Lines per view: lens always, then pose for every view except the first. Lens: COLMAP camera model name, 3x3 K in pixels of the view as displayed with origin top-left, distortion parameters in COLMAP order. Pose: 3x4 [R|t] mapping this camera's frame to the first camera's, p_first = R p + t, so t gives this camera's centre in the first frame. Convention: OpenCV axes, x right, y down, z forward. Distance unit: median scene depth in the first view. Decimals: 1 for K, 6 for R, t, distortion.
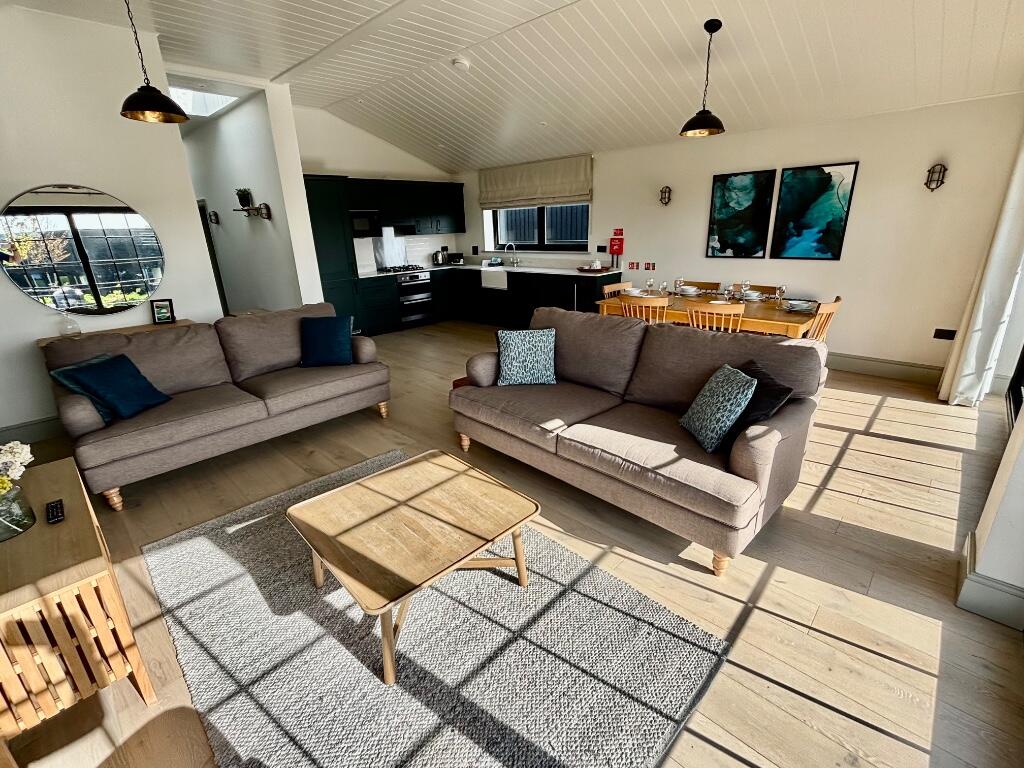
lens RADIAL K [[463.4, 0, 512.0], [0, 463.4, 384.0], [0, 0, 1]] dist [0.002210, -0.000126]
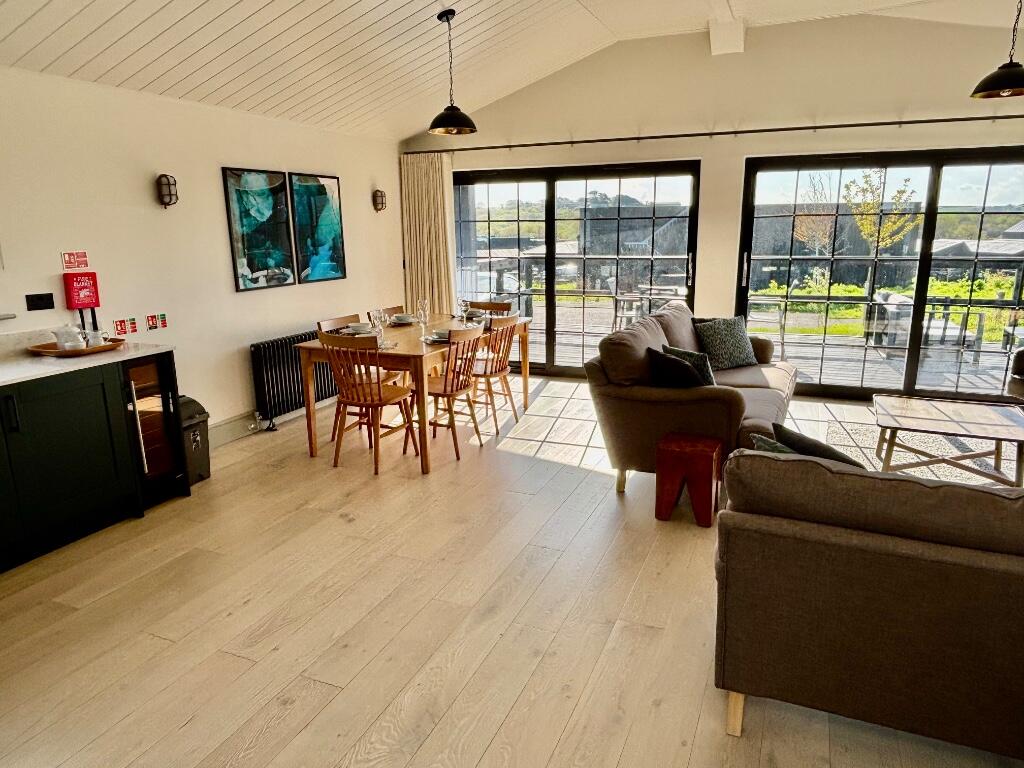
lens RADIAL K [[682.1, 0, 512.0], [0, 682.1, 384.0], [0, 0, 1]] dist [-0.002122, -0.002702]
pose [[-0.359617, -0.176267, 0.916300, -0.634250], [0.326583, 0.896108, 0.300556, -0.345651], [-0.874082, 0.407333, -0.264690, 1.056352]]
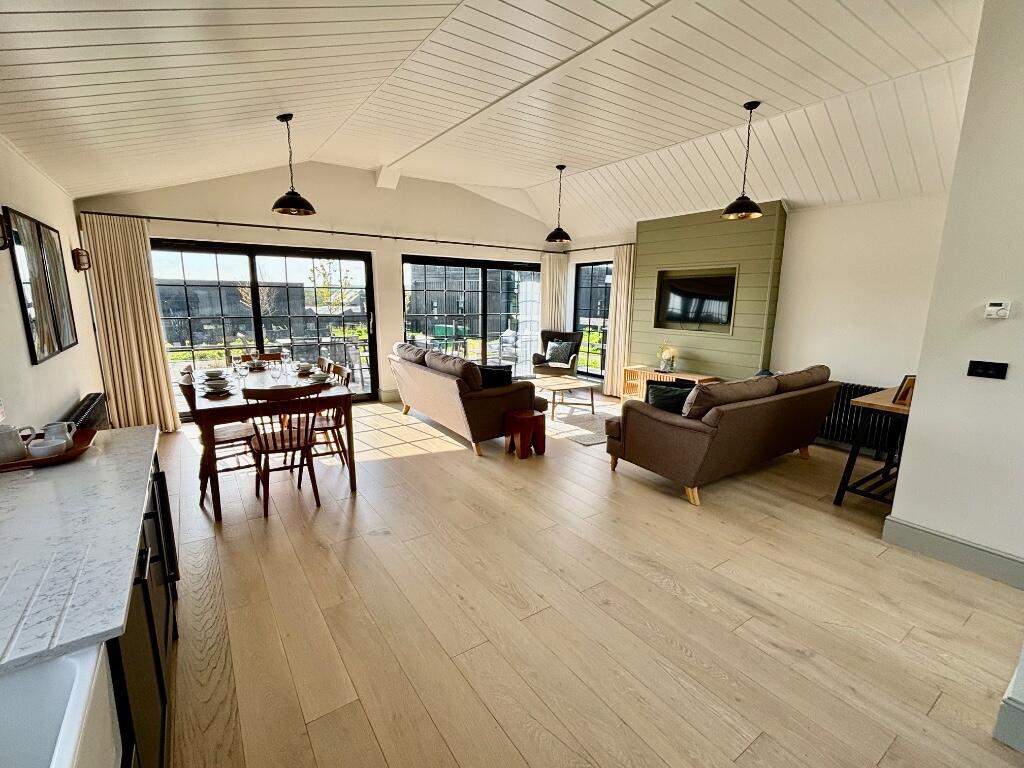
lens RADIAL K [[450.2, 0, 512.0], [0, 450.2, 384.0], [0, 0, 1]] dist [0.016656, -0.000085]
pose [[-0.977991, -0.015501, 0.208071, -0.213232], [0.089672, 0.869212, 0.486240, -0.482984], [-0.188395, 0.494197, -0.848691, 1.436834]]
